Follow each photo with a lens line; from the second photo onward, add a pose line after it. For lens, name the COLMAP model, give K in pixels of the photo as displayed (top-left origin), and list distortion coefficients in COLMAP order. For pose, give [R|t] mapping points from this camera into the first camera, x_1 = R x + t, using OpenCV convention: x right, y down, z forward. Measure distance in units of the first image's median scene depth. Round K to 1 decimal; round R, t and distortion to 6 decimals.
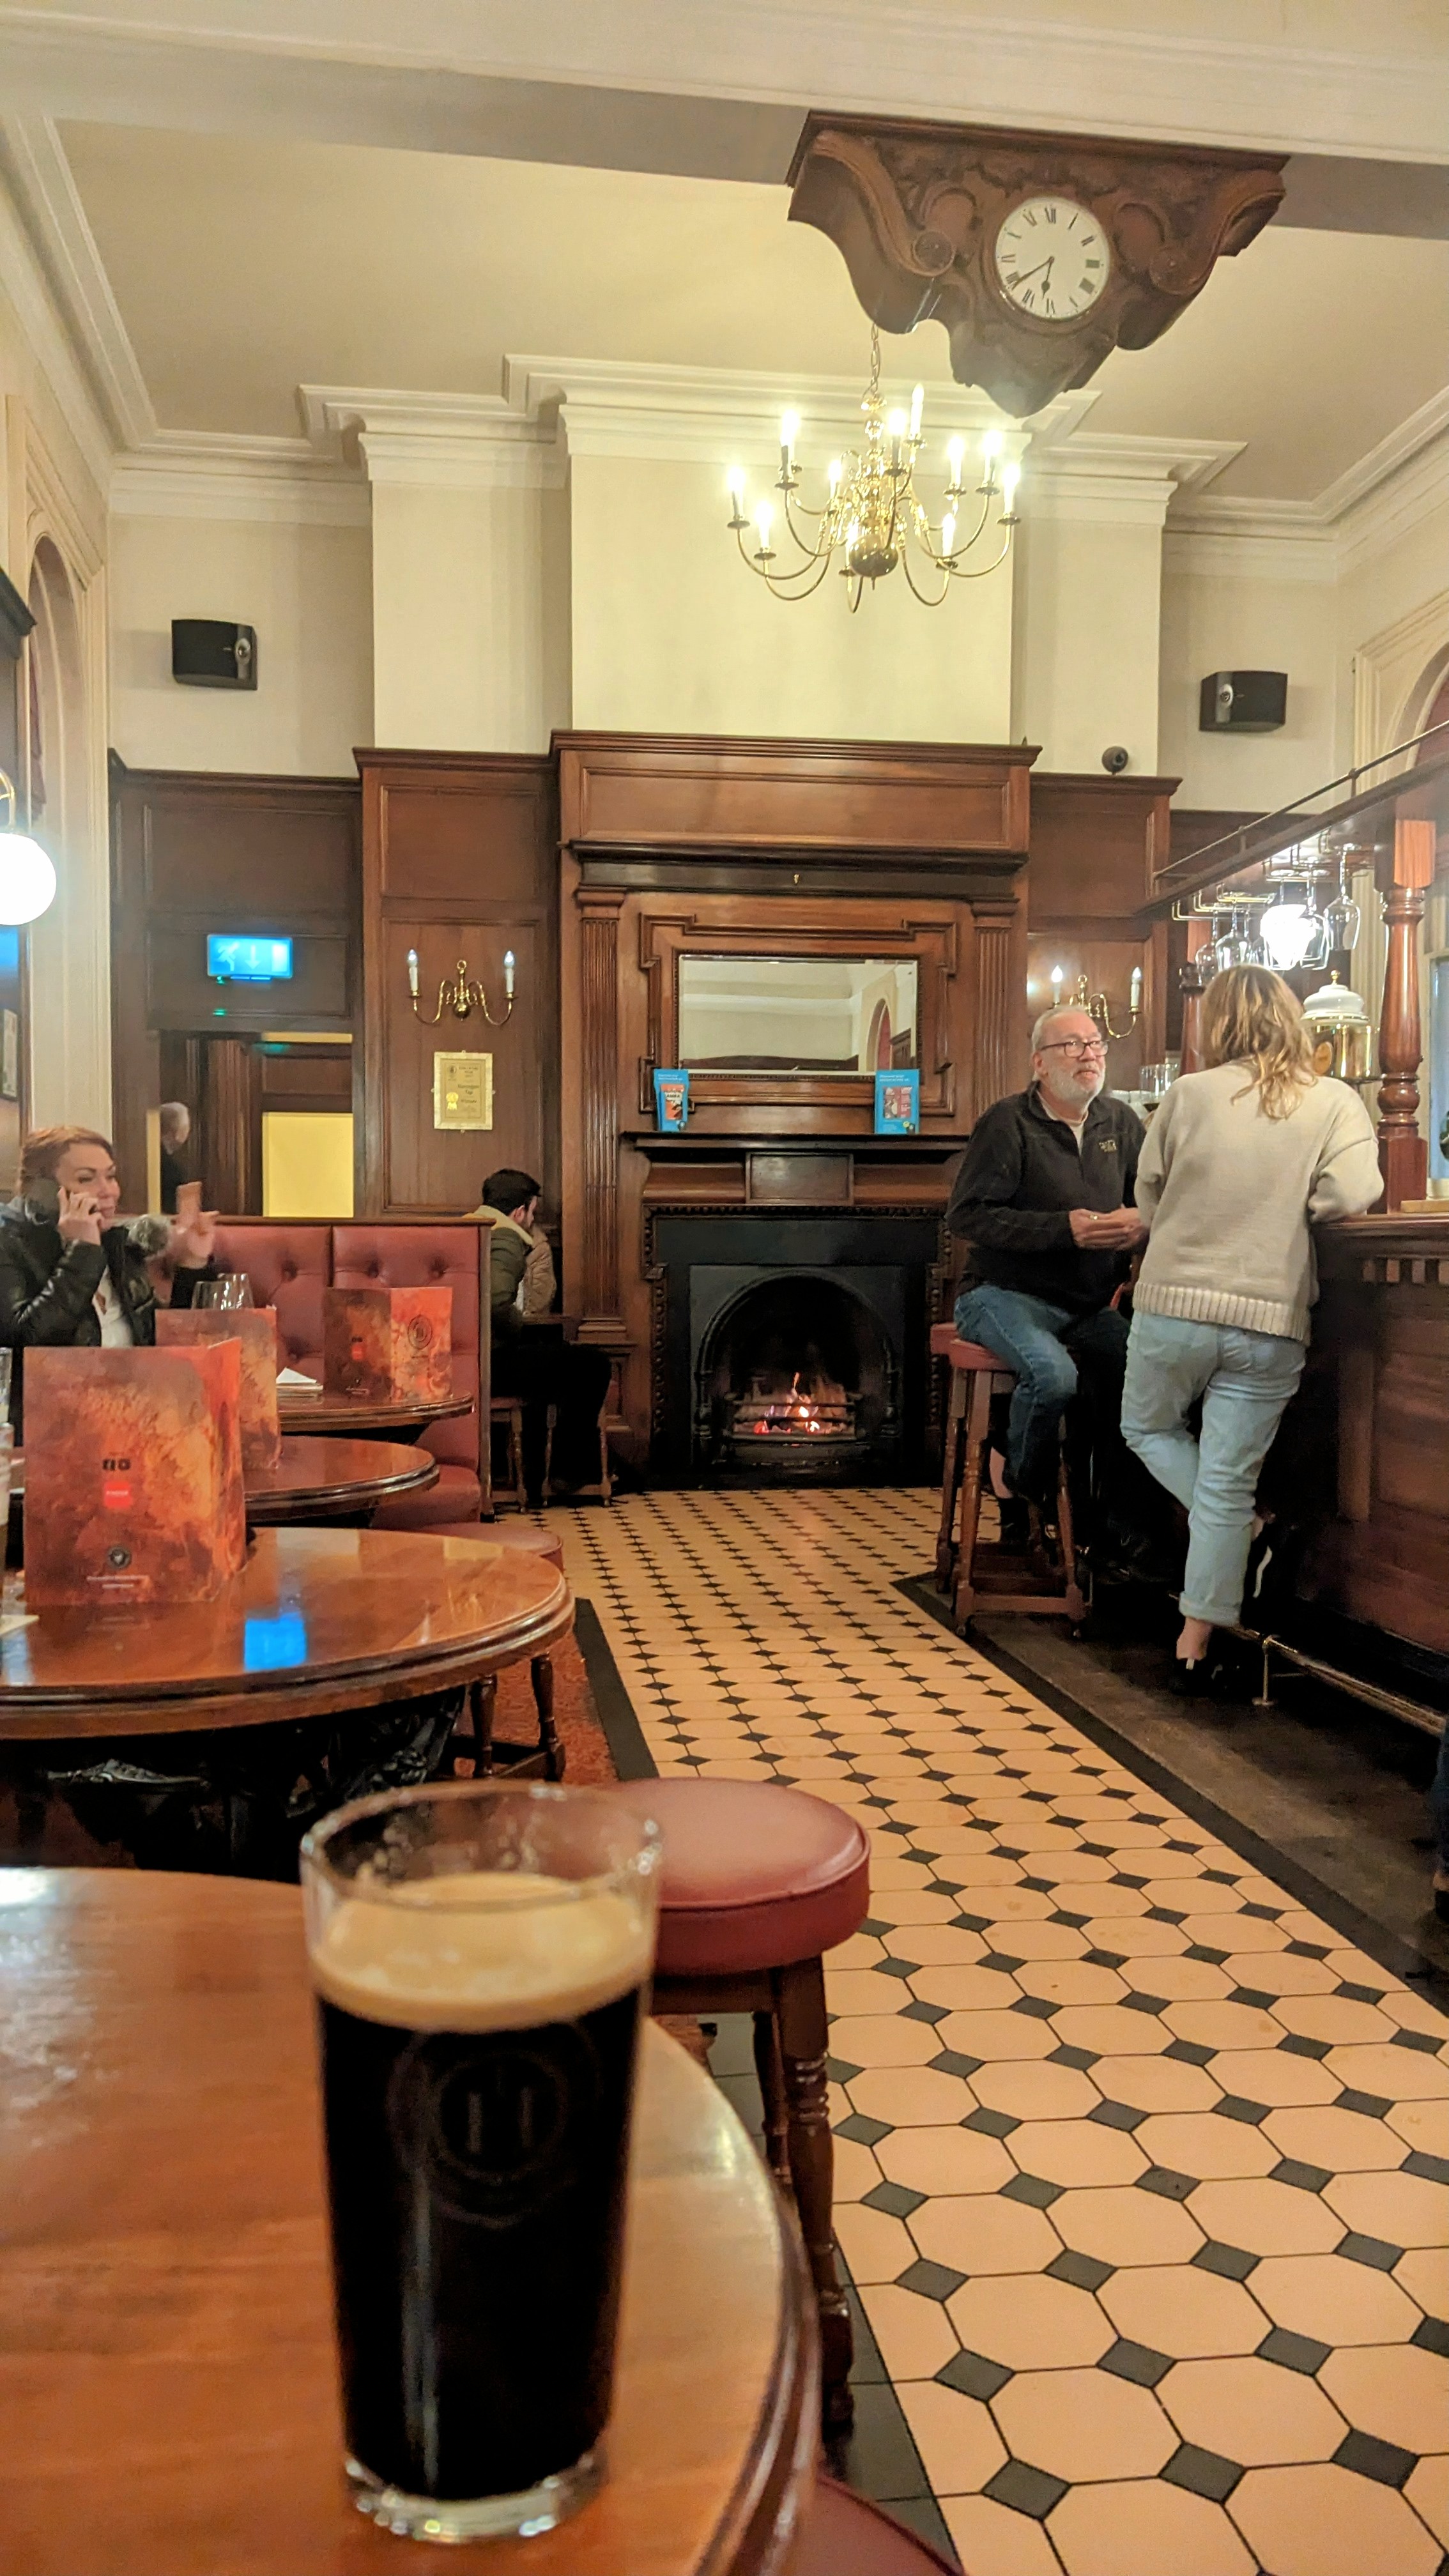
lens RADIAL K [[1831.0, 0, 718.2], [0, 1831.0, 1291.9], [0, 0, 1]] dist [-0.004741, -0.001540]
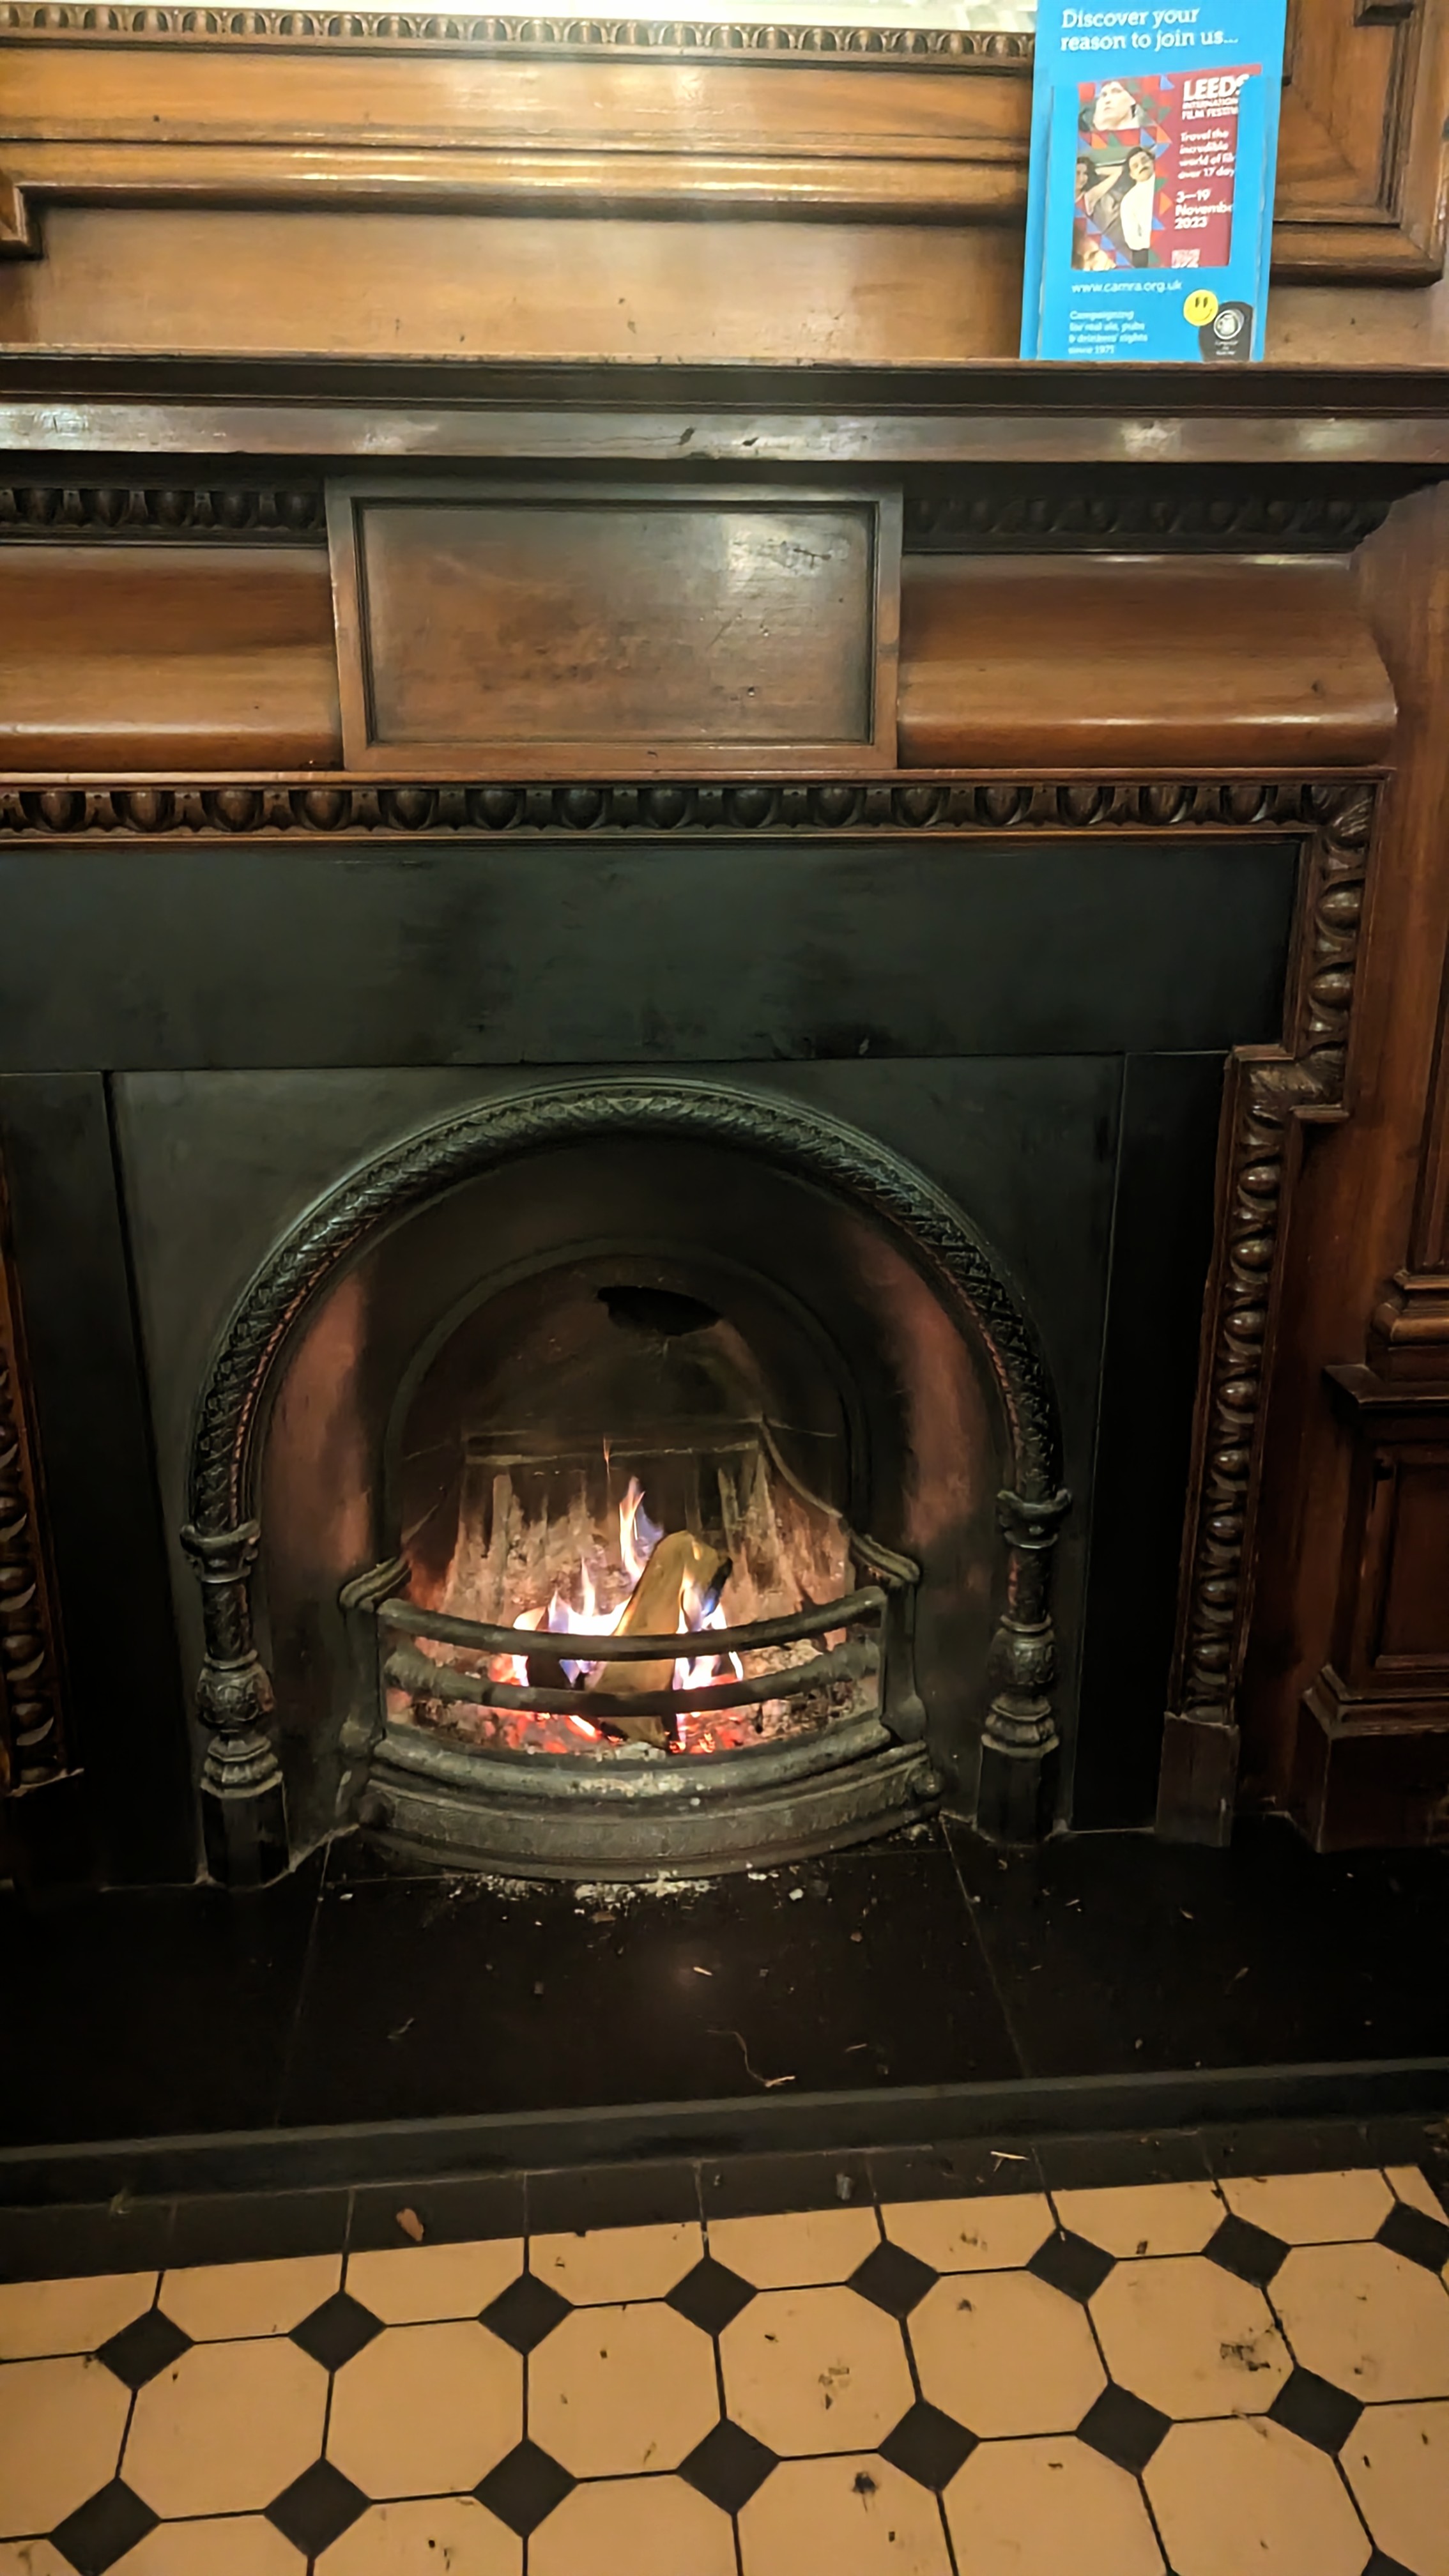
lens RADIAL K [[1831.0, 0, 730.4], [0, 1831.0, 1291.3], [0, 0, 1]] dist [-0.004741, -0.001540]
pose [[0.998643, 0.013349, -0.050336, 0.066881], [0.003341, 0.948176, 0.317728, -0.057284], [0.051968, -0.317465, 0.946845, 0.790673]]
